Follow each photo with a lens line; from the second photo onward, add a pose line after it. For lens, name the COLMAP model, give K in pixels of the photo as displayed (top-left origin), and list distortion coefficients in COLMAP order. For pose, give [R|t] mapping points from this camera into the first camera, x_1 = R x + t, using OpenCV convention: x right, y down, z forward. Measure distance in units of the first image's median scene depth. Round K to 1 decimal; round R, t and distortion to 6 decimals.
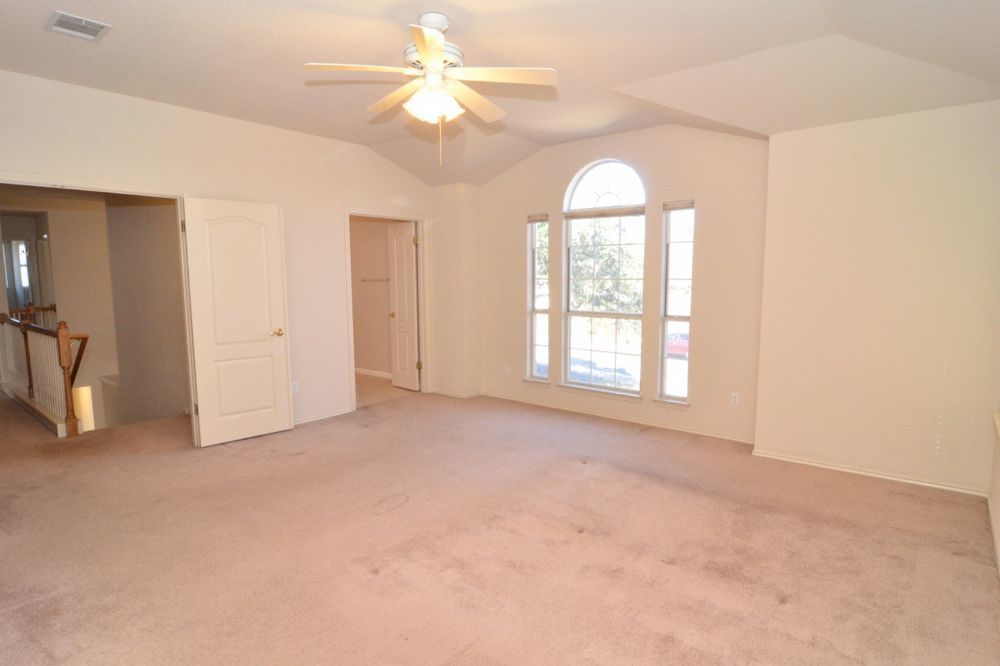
lens RADIAL K [[536.4, 0, 503.5], [0, 536.4, 337.2], [0, 0, 1]] dist [0.002852, -0.021751]
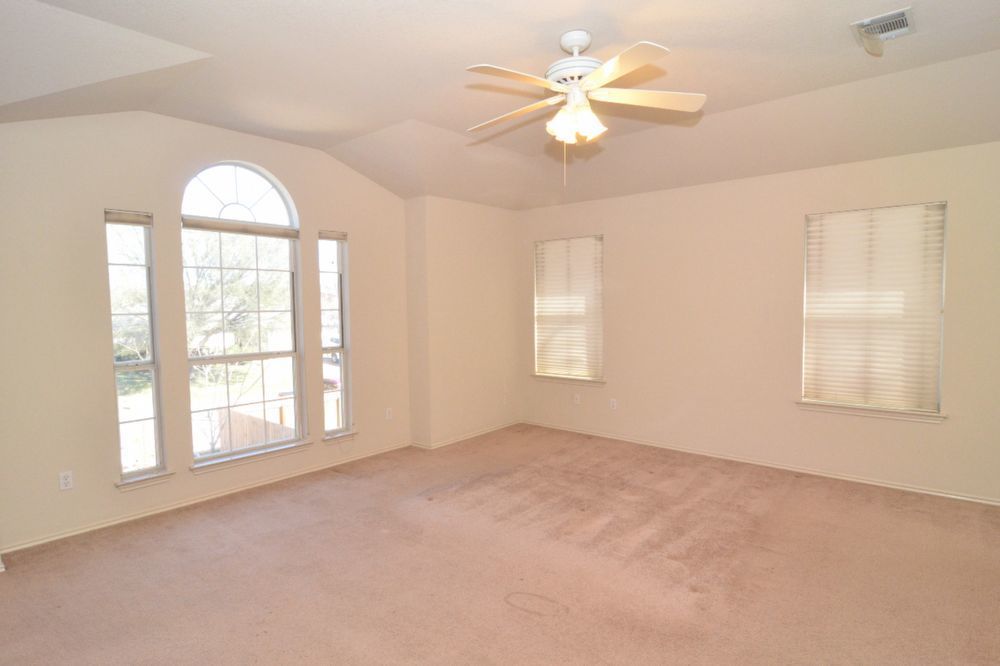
lens RADIAL K [[536.4, 0, 503.5], [0, 536.4, 337.2], [0, 0, 1]] dist [0.002852, -0.021751]
pose [[0.025122, -0.059834, 0.997892, -0.605292], [0.126134, 0.990419, 0.056211, -0.069615], [-0.991695, 0.124456, 0.032429, 0.618651]]
